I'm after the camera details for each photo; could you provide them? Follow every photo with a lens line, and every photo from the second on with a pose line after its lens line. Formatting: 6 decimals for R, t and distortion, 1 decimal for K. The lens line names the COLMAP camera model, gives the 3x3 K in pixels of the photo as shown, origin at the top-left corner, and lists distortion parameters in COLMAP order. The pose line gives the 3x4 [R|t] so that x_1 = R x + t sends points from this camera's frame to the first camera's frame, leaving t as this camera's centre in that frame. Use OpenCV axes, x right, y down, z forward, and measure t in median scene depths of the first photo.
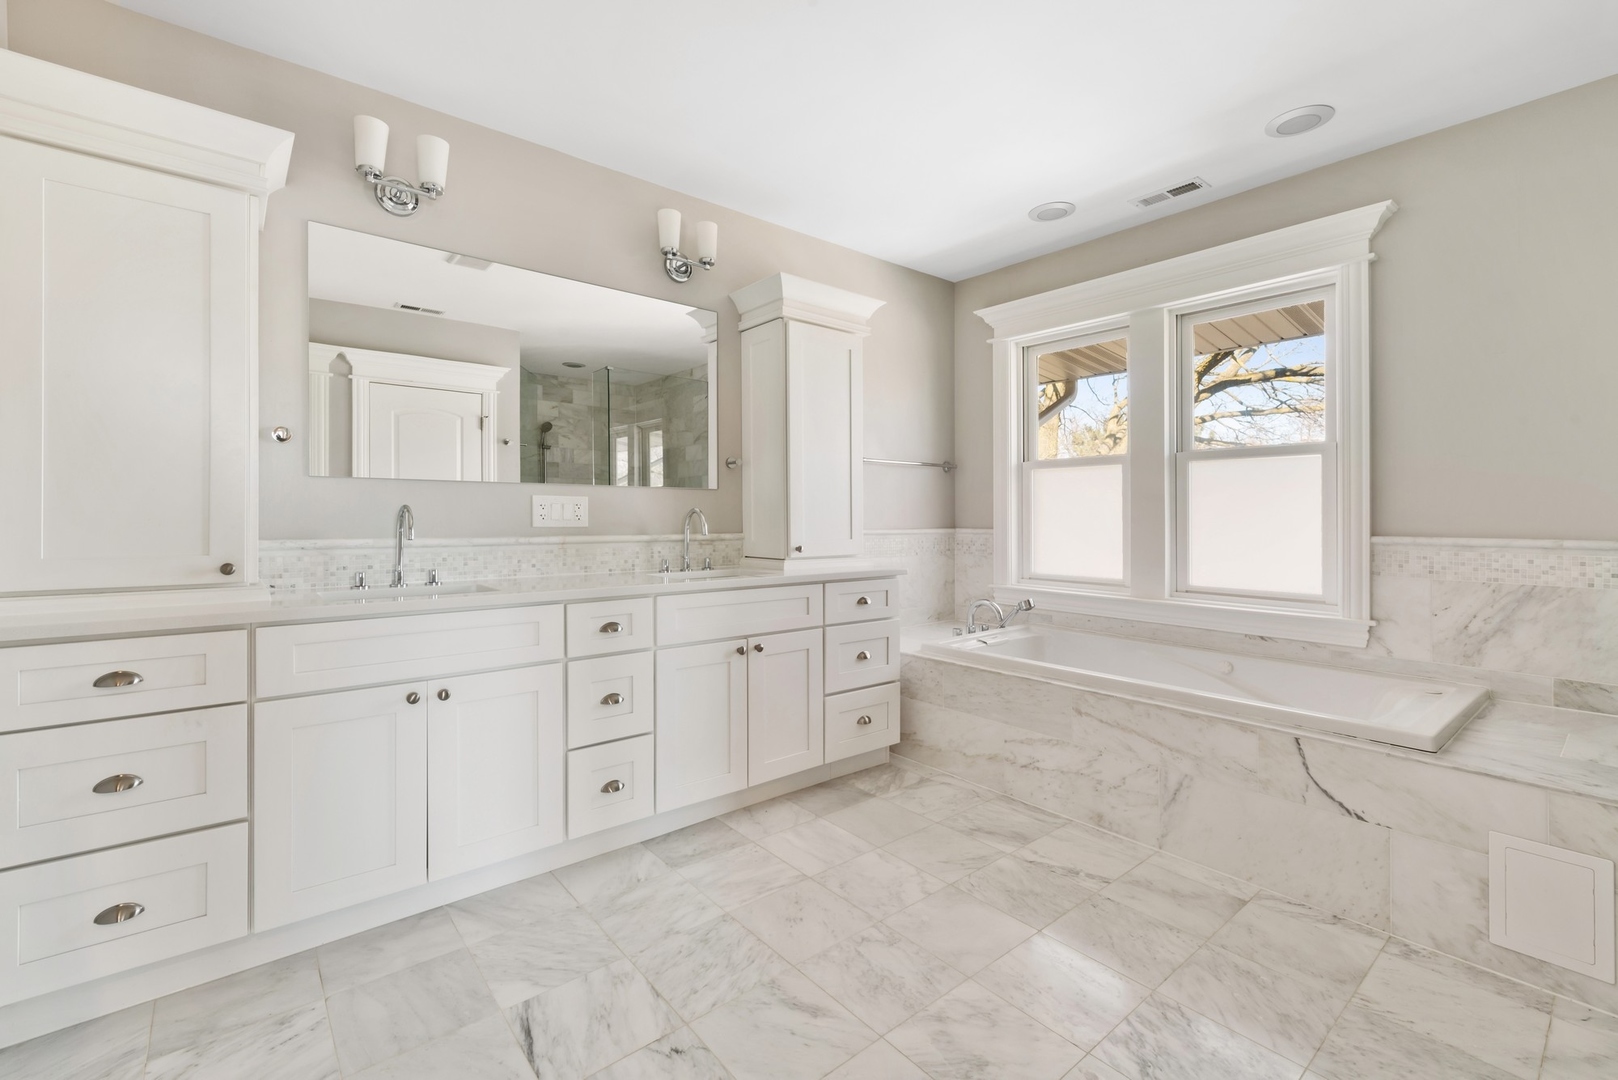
lens RADIAL K [[717.8, 0, 809.7], [0, 717.8, 526.4], [0, 0, 1]] dist [-0.000112, -0.001705]
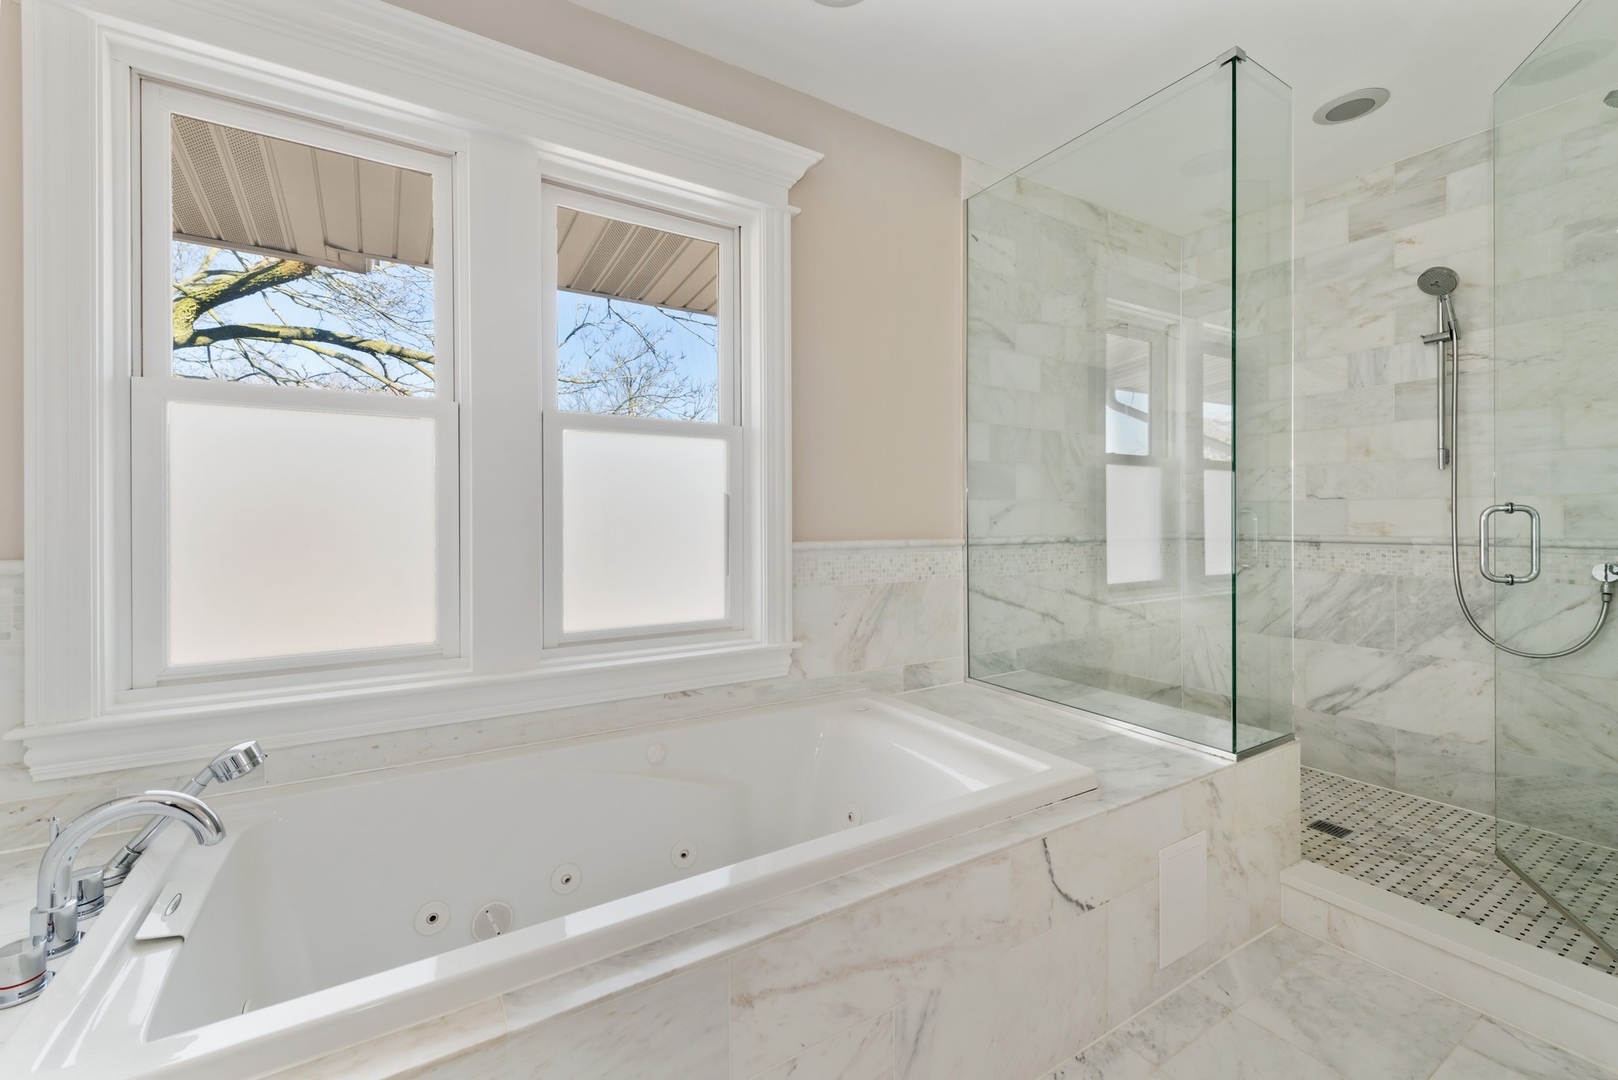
lens RADIAL K [[675.1, 0, 830.1], [0, 675.1, 518.5], [0, 0, 1]] dist [0.009847, -0.001202]
pose [[0.143514, -0.002918, 0.989644, 0.001650], [0.015585, 0.999878, 0.000688, -0.014951], [-0.989526, 0.015325, 0.143542, 0.906236]]
